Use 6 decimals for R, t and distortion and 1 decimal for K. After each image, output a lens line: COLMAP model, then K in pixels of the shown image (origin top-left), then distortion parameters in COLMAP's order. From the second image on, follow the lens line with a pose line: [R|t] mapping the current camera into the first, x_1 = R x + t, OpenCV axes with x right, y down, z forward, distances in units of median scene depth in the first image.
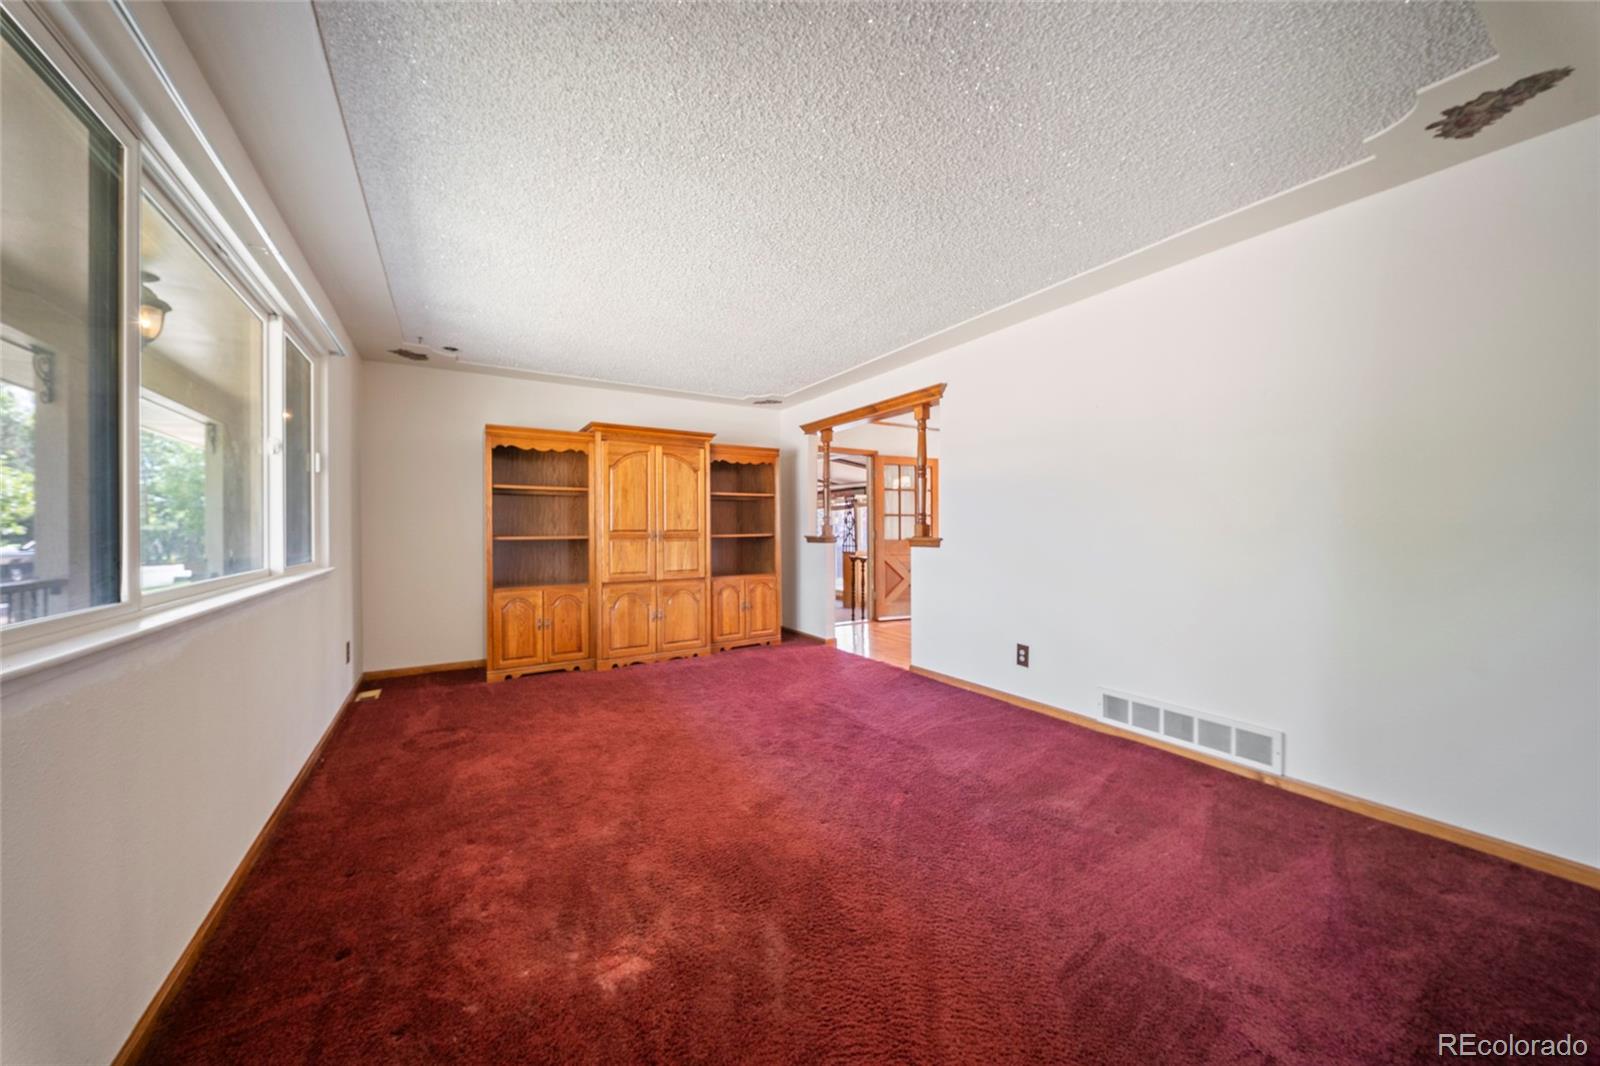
lens RADIAL K [[553.4, 0, 793.1], [0, 553.4, 529.3], [0, 0, 1]] dist [-0.000023, -0.000042]
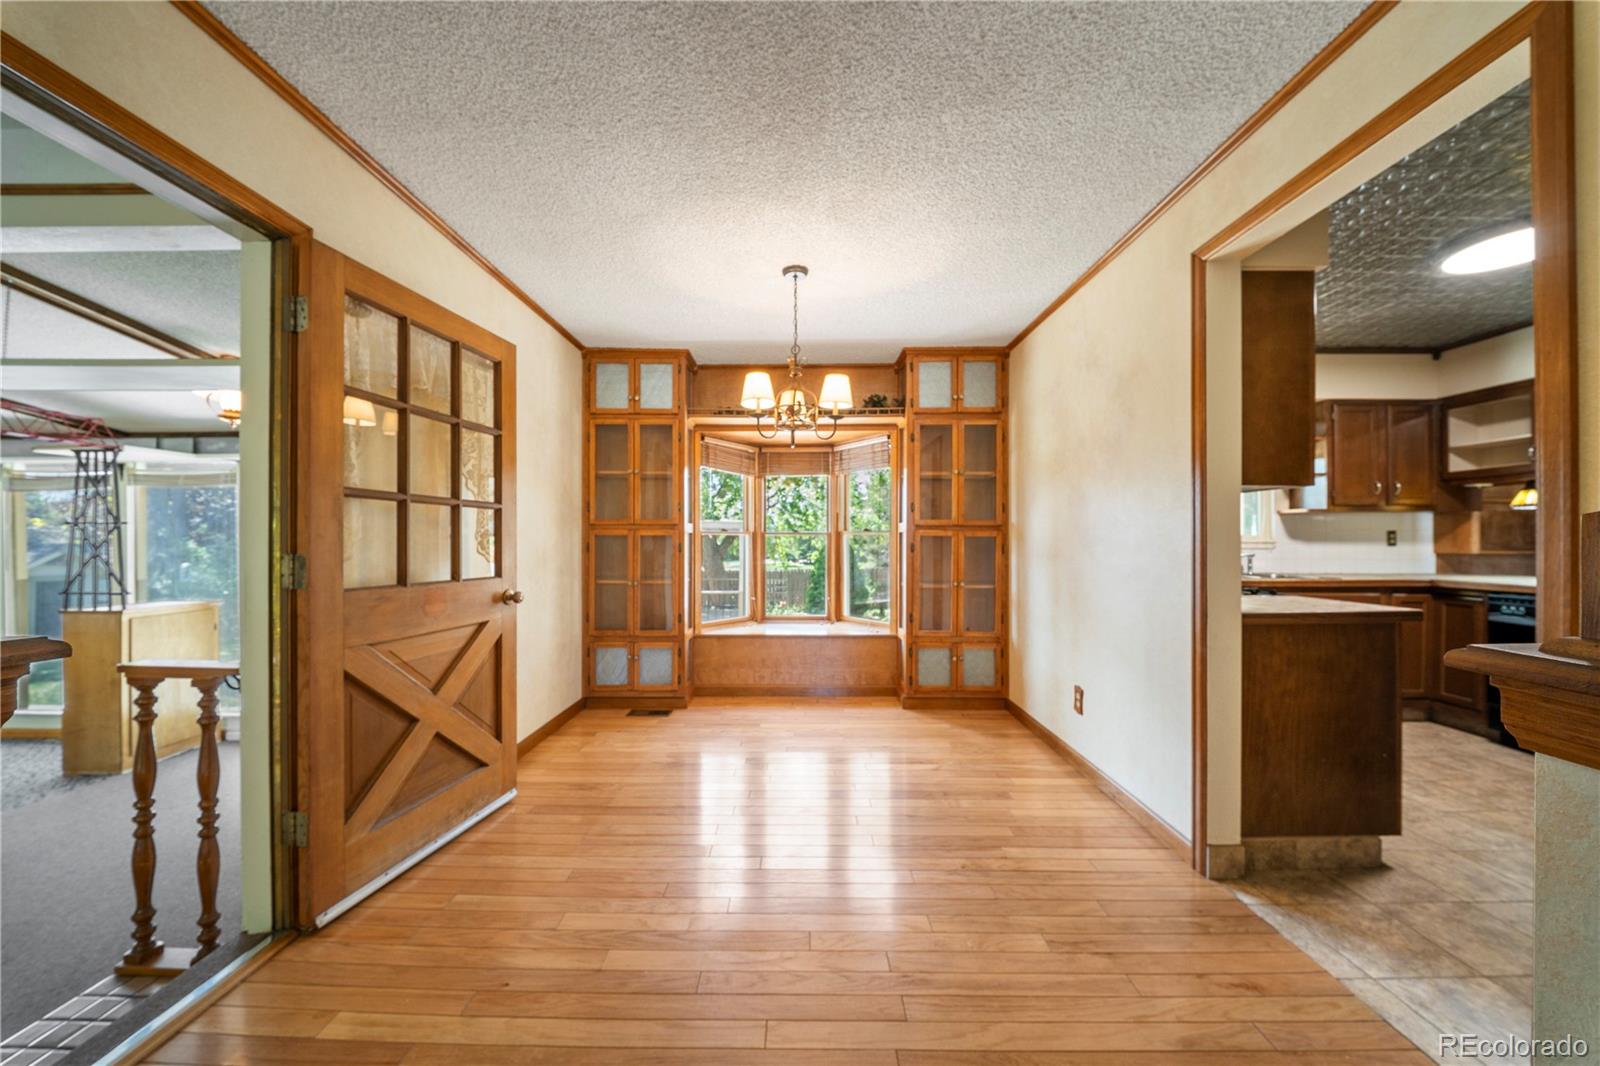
lens RADIAL K [[572.4, 0, 802.0], [0, 572.4, 539.5], [0, 0, 1]] dist [-0.001258, -0.000132]
pose [[0.535966, 0.004213, 0.844229, 0.056925], [-0.003075, 0.999991, -0.003038, -0.004420], [-0.844234, -0.000967, 0.535974, 0.677444]]
